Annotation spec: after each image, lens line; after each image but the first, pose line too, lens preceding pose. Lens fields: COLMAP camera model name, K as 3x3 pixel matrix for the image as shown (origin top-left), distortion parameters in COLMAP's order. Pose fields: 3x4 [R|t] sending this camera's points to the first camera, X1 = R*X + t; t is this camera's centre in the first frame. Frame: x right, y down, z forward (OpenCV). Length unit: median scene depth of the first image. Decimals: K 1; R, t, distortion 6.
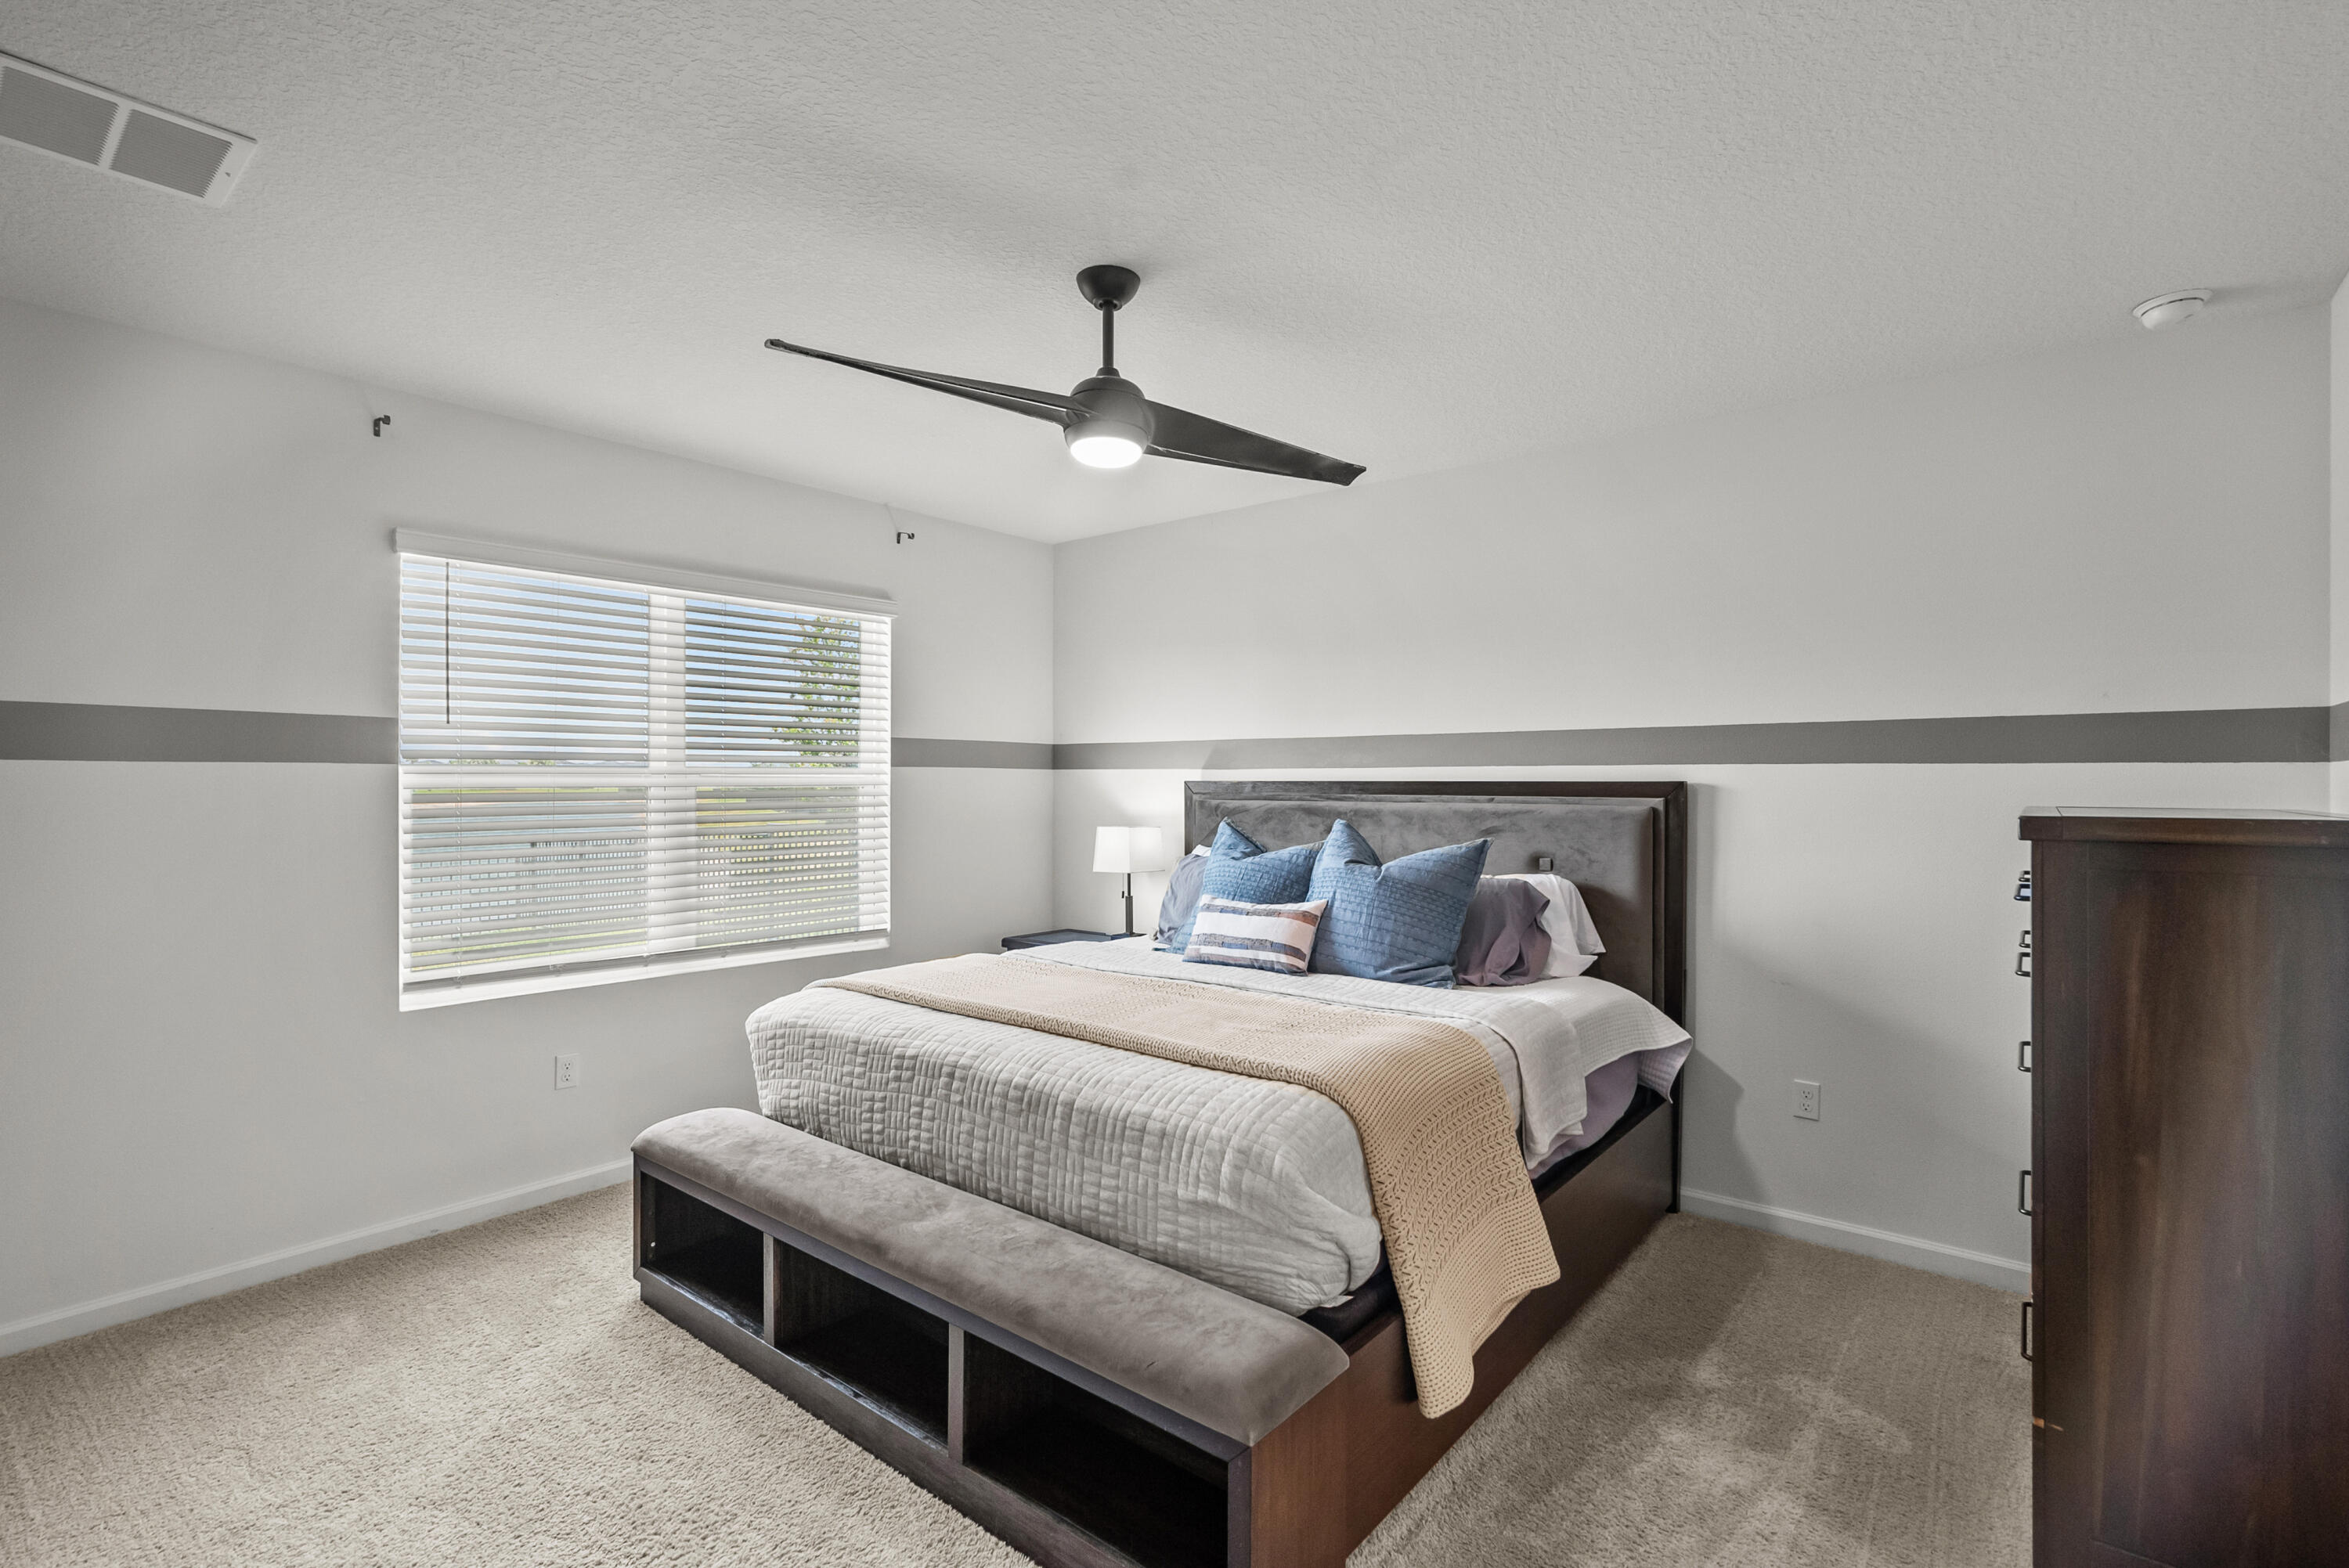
lens RADIAL K [[1081.6, 0, 1172.7], [0, 1081.6, 786.4], [0, 0, 1]] dist [0.001490, -0.000163]
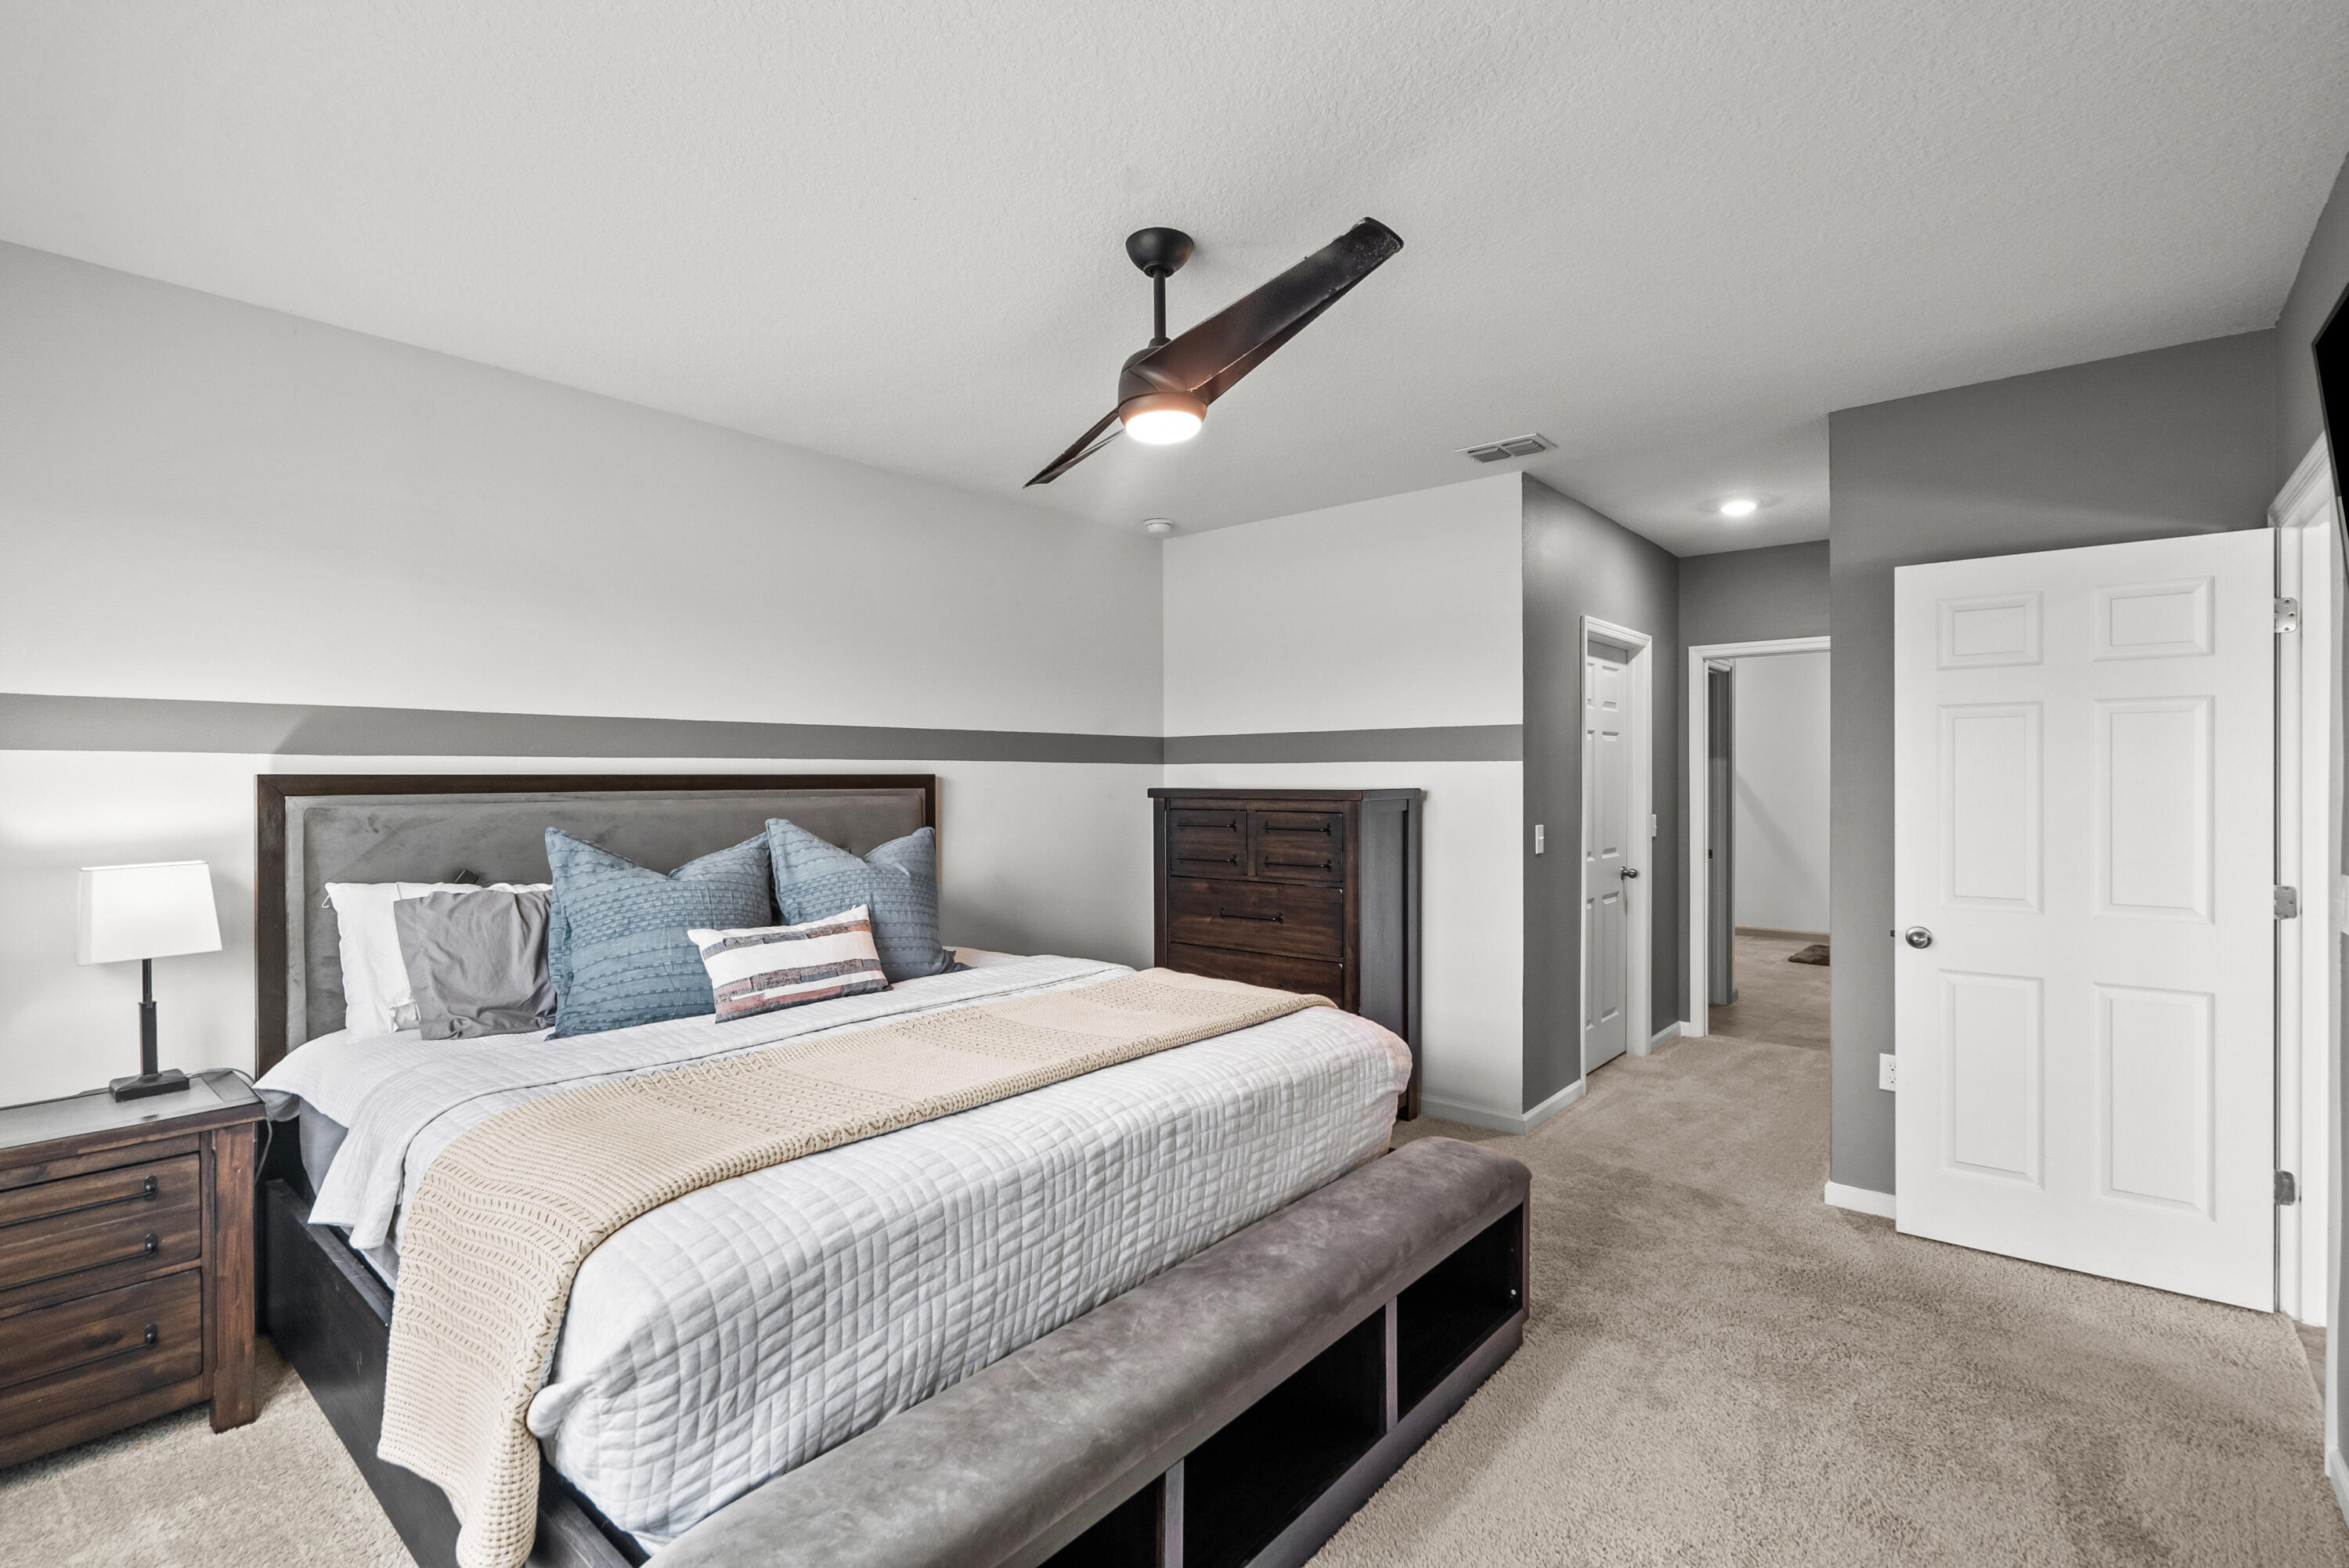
lens RADIAL K [[1081.6, 0, 1166.0], [0, 1081.6, 776.7], [0, 0, 1]] dist [0.001490, -0.000163]
pose [[0.023130, -0.002984, 0.999728, -0.858546], [0.005883, 0.999979, 0.002848, -0.004217], [-0.999715, 0.005816, 0.023147, 0.824866]]
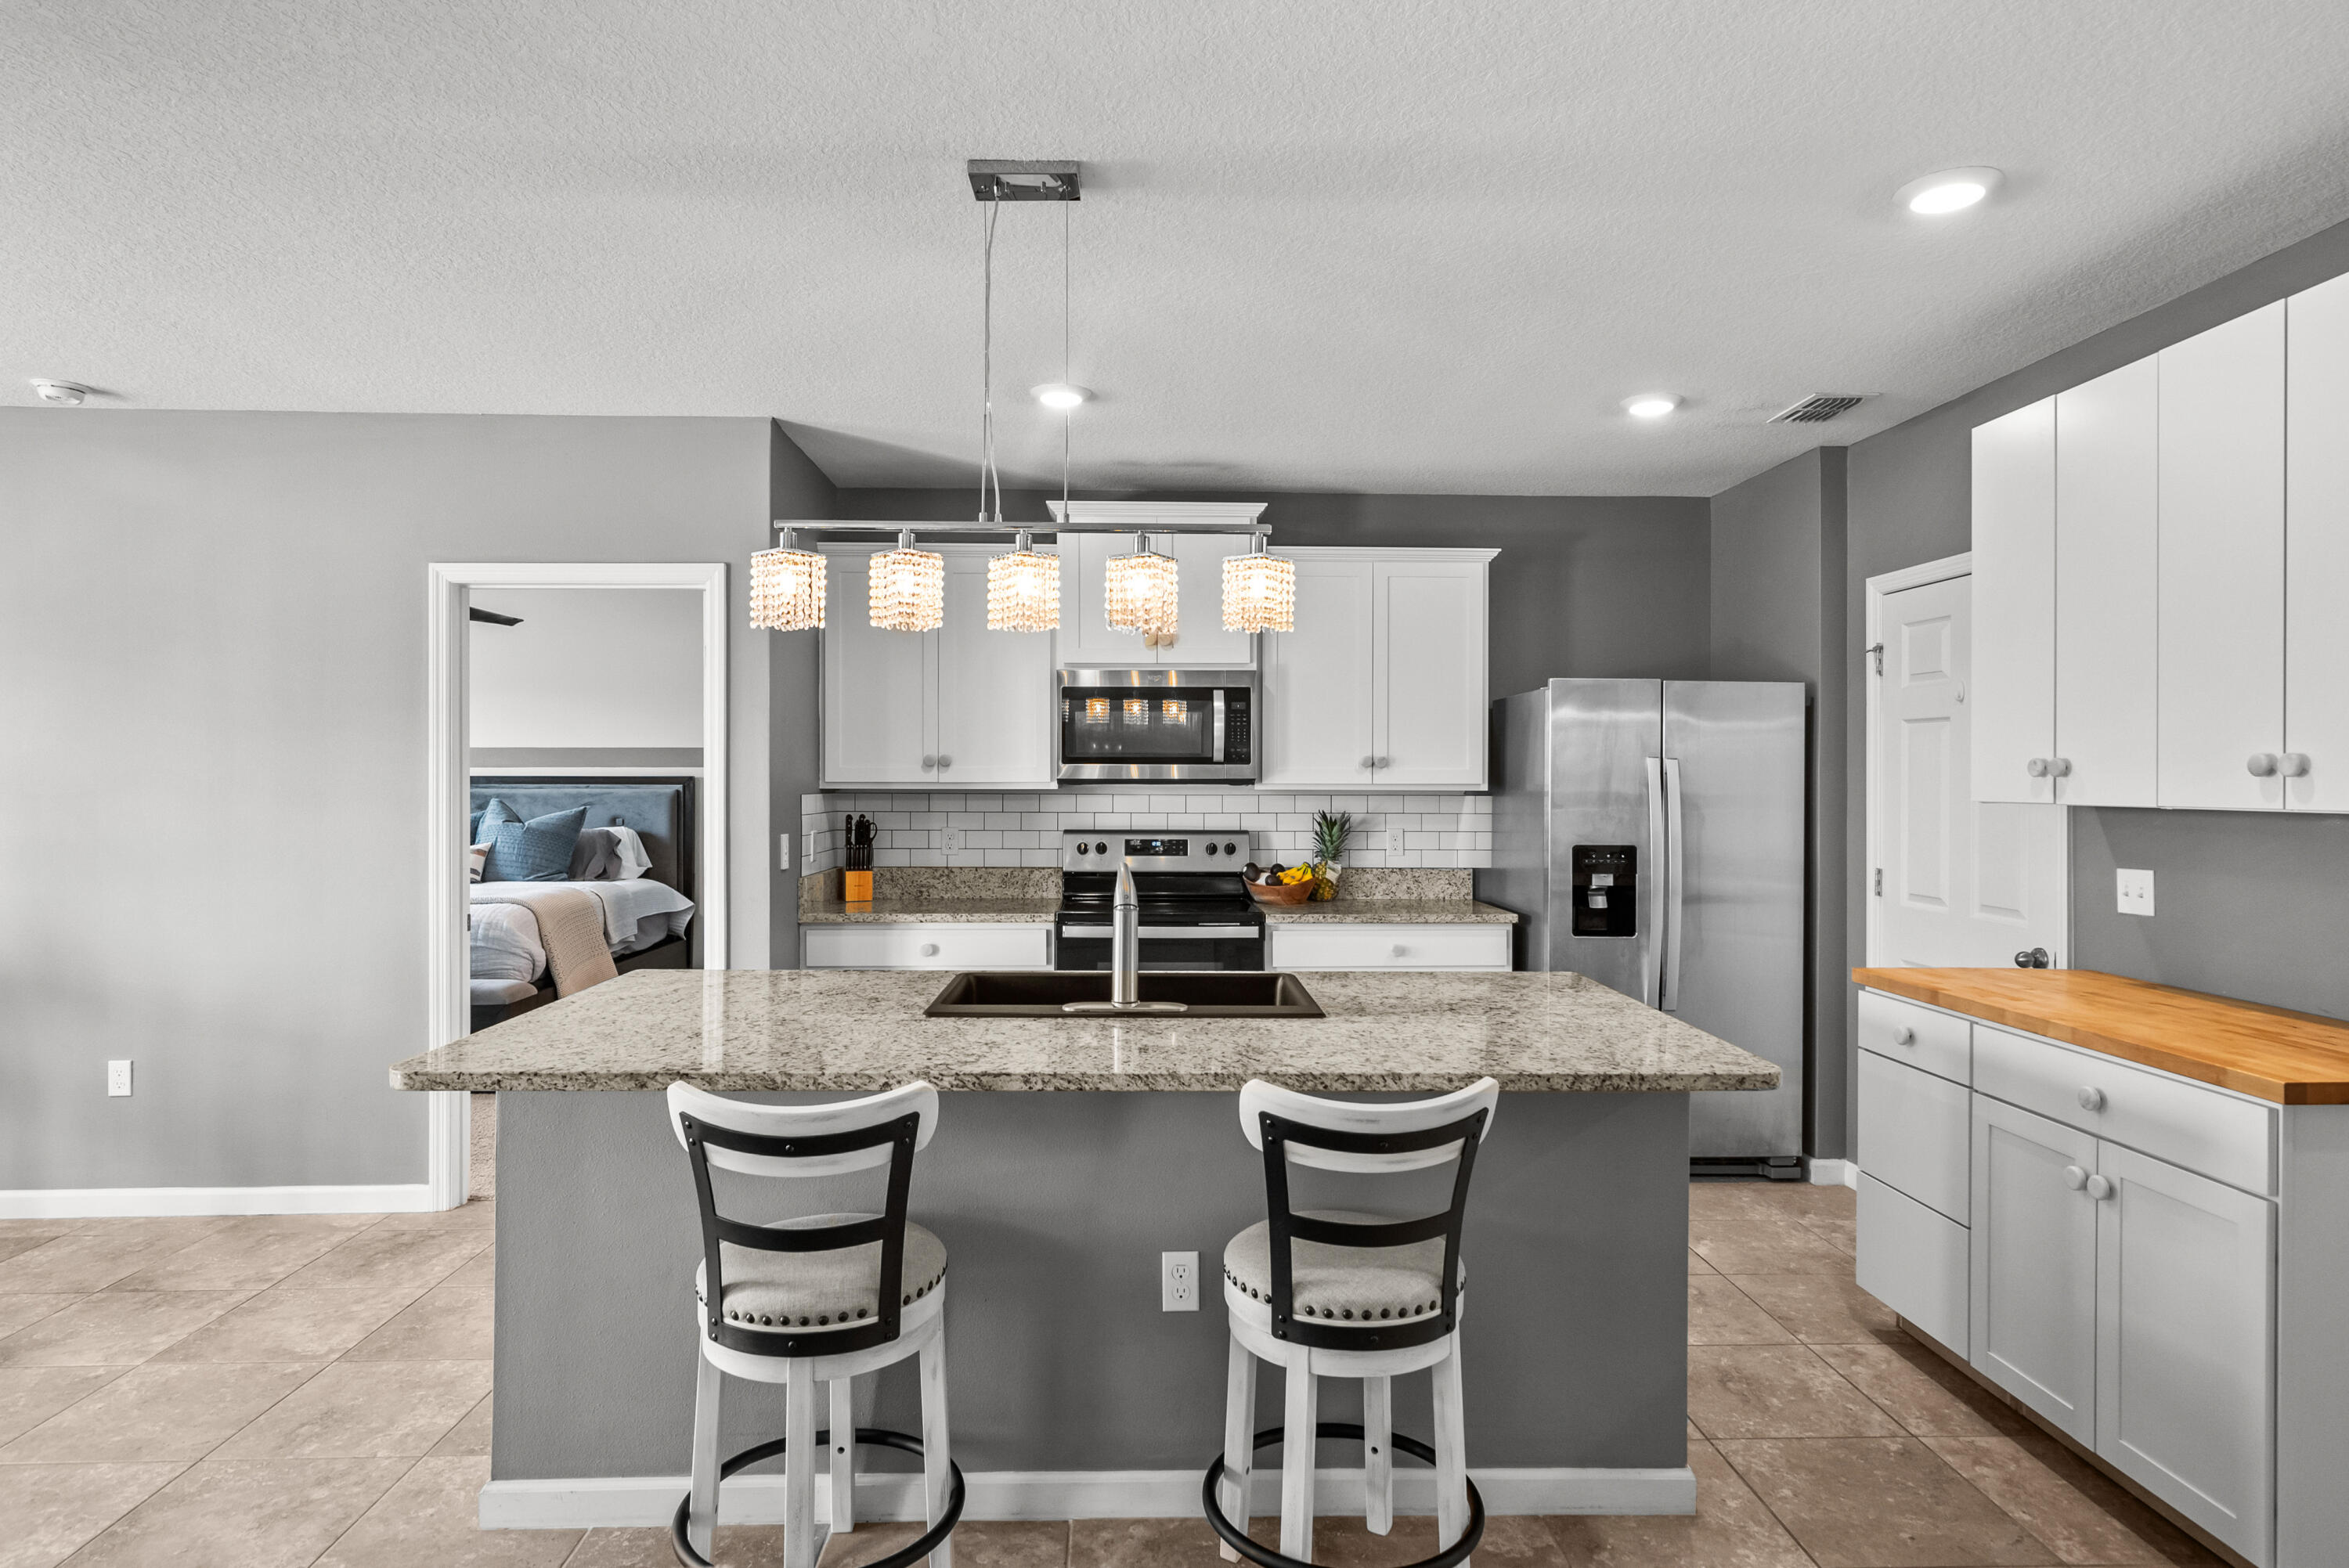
lens RADIAL K [[1282.1, 0, 1176.5], [0, 1282.1, 782.0], [0, 0, 1]] dist [0.007457, 0.000560]
pose [[0.748038, -0.002604, 0.663651, -0.472444], [0.003112, 0.999995, 0.000416, 0.009210], [-0.663649, 0.001754, 0.748042, -1.507598]]
